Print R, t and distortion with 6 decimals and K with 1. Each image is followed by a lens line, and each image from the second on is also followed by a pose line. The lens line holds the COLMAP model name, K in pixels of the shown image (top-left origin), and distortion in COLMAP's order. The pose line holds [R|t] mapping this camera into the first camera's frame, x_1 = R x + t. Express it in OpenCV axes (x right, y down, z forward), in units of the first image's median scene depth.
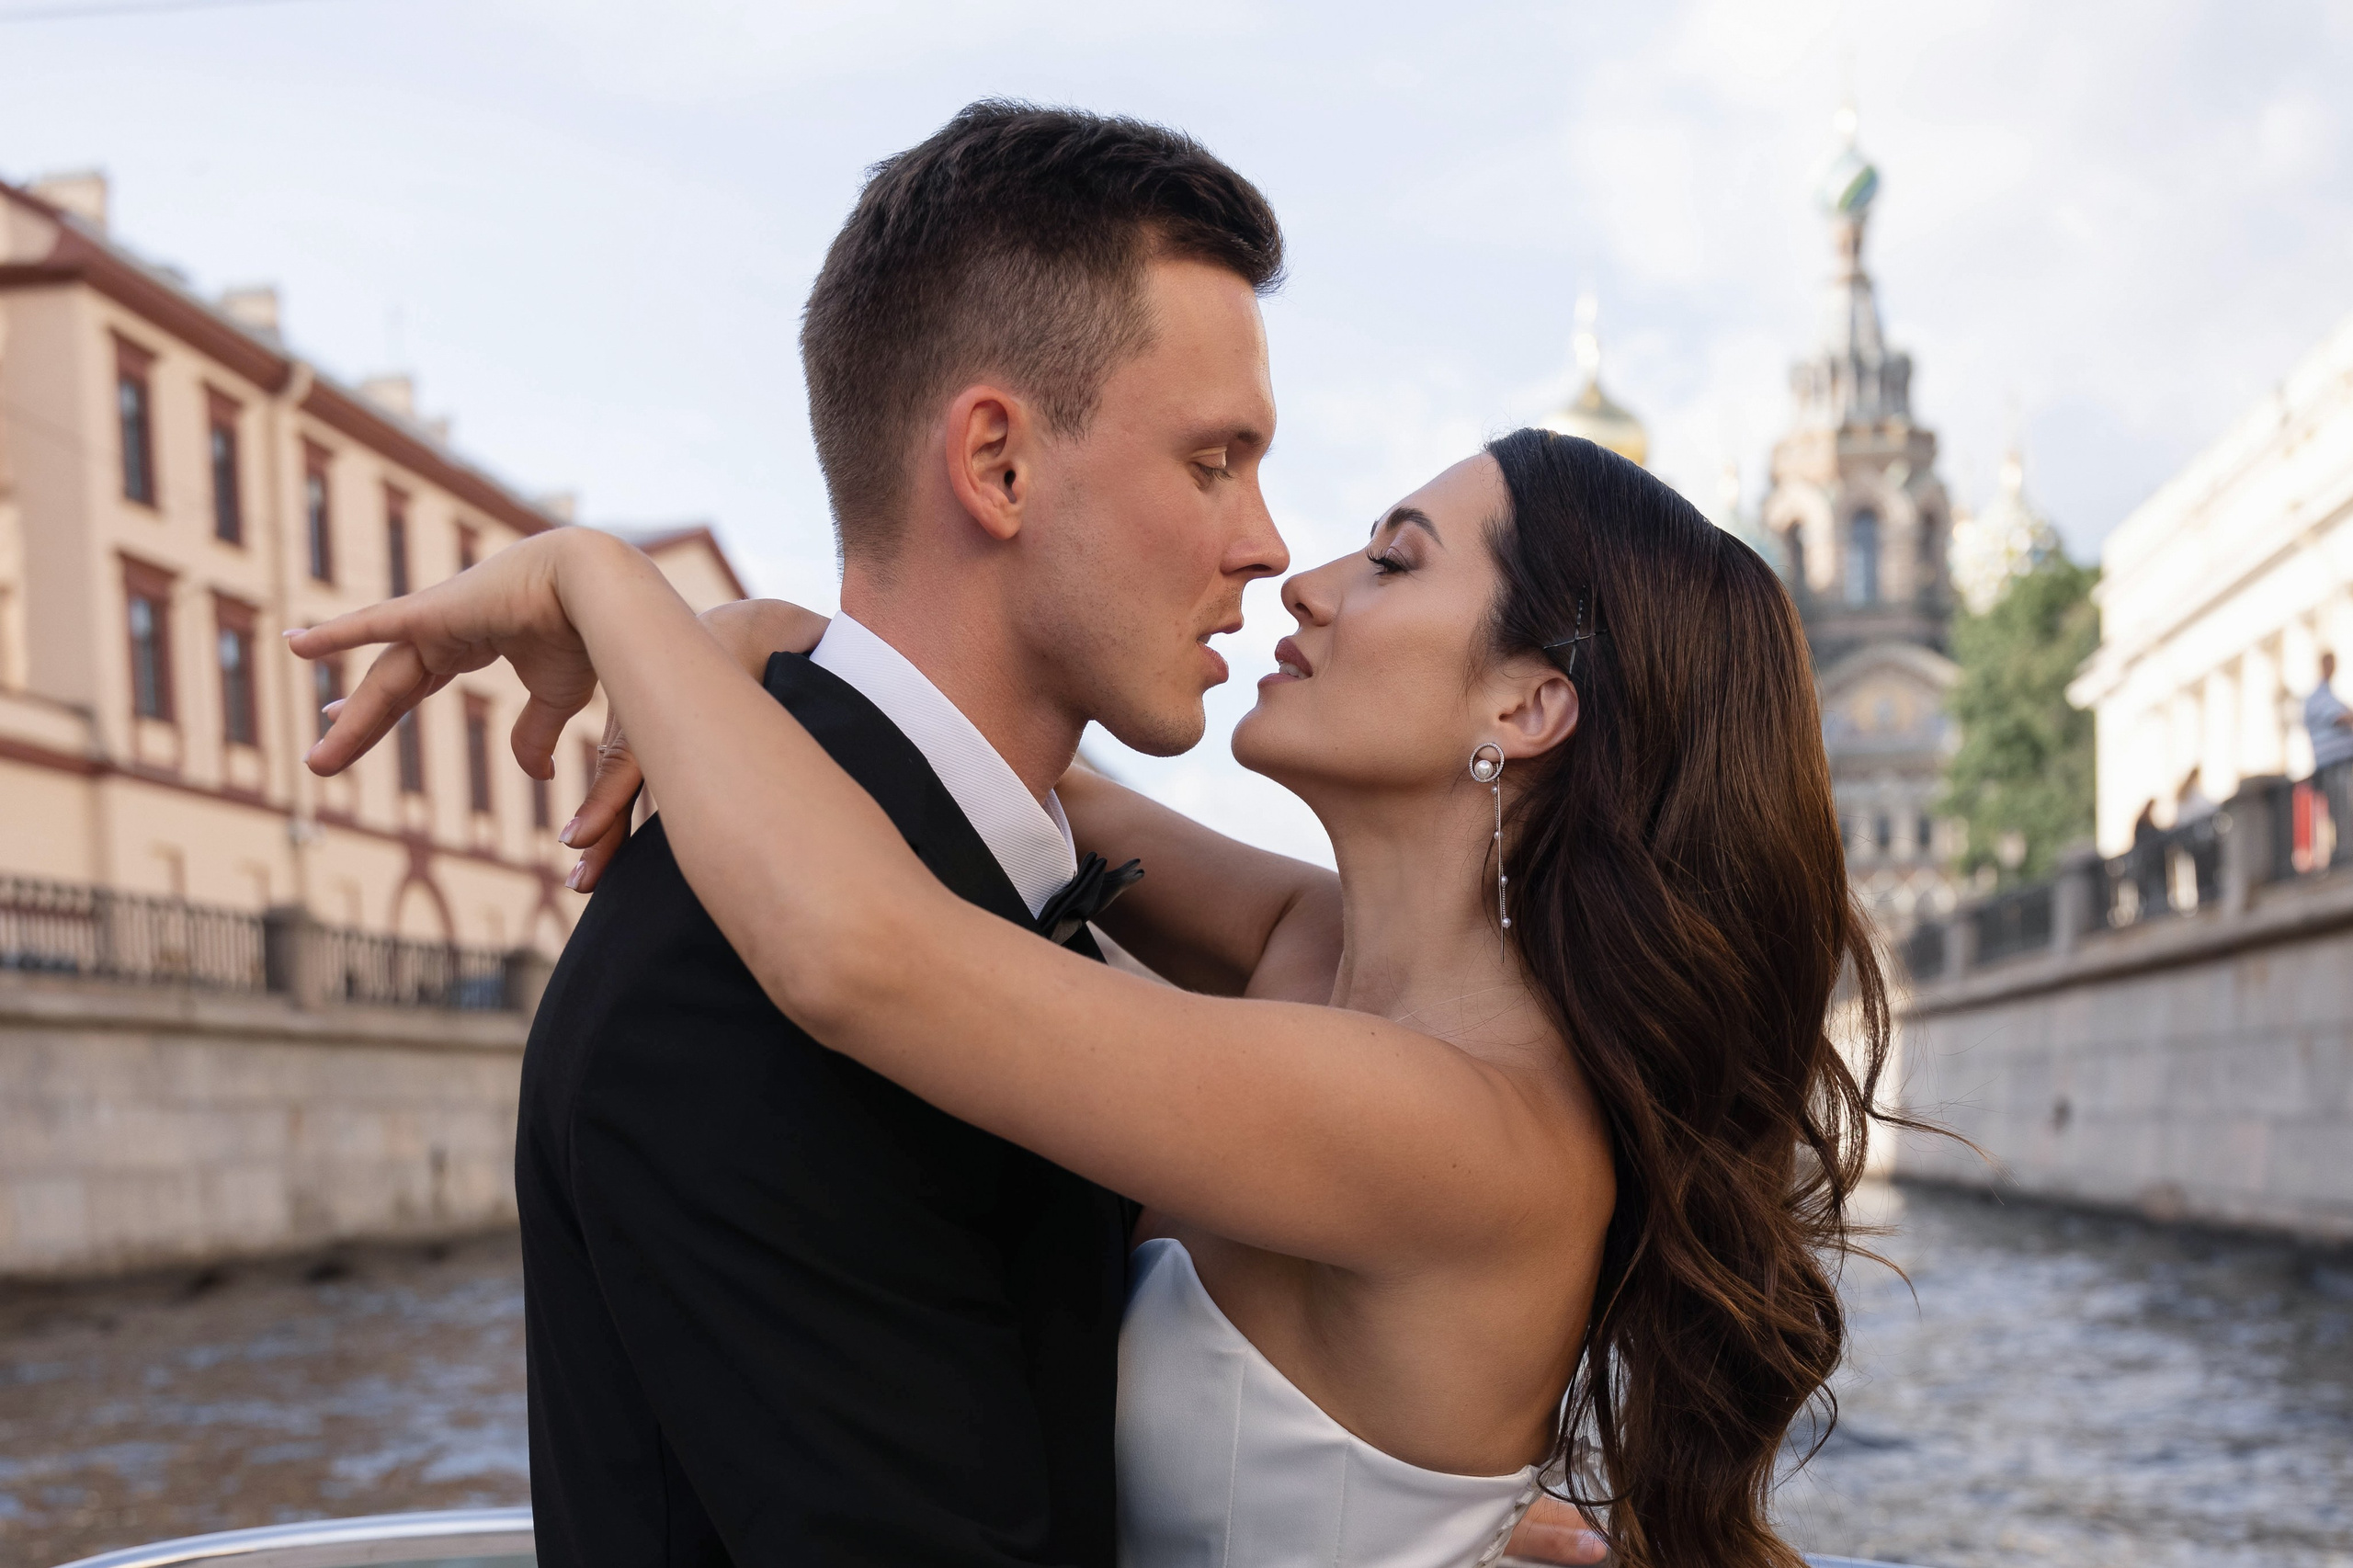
lens RADIAL K [[3146.5, 0, 1176.3], [0, 3146.5, 791.4], [0, 0, 1]] dist [-0.023979, 0.000000]
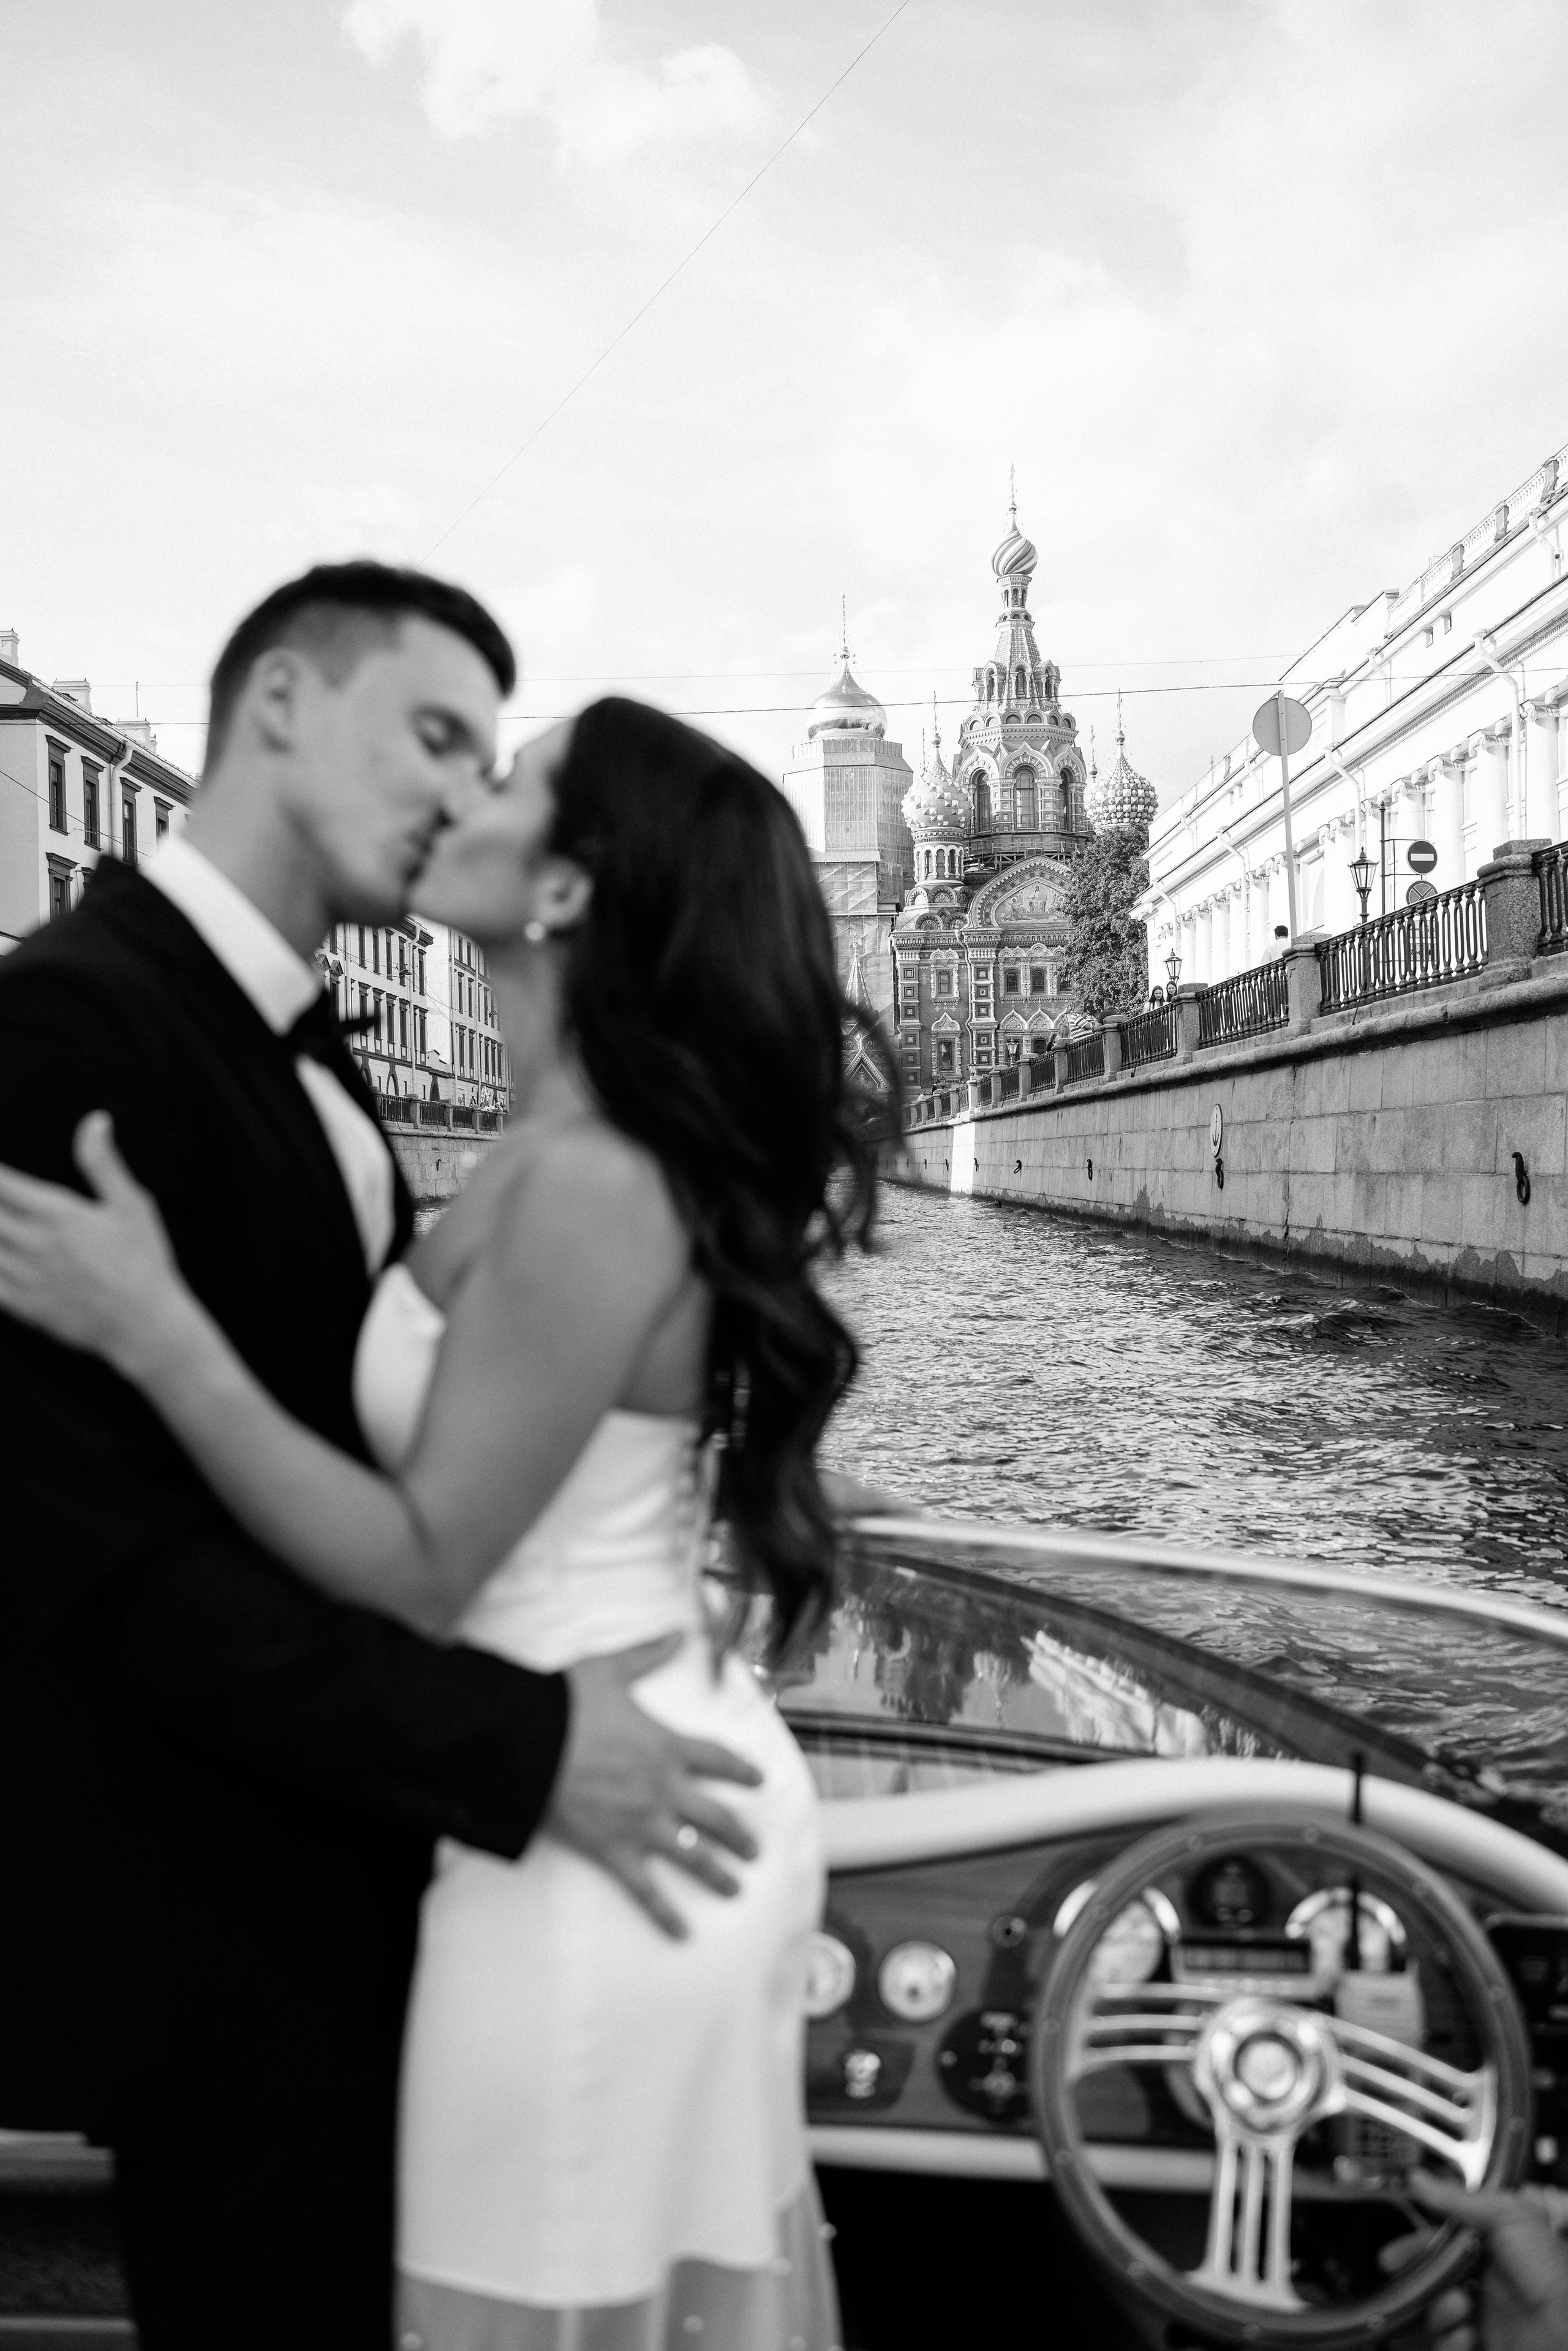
lens RADIAL K [[2255.5, 0, 786.0], [0, 2255.5, 1174.7], [0, 0, 1]] dist [-0.000555, 0.000000]
pose [[0.994206, 0.008407, 0.107158, -0.015753], [-0.019872, 0.994127, 0.106381, -0.013915], [-0.105635, -0.107894, 0.988534, -0.135549]]
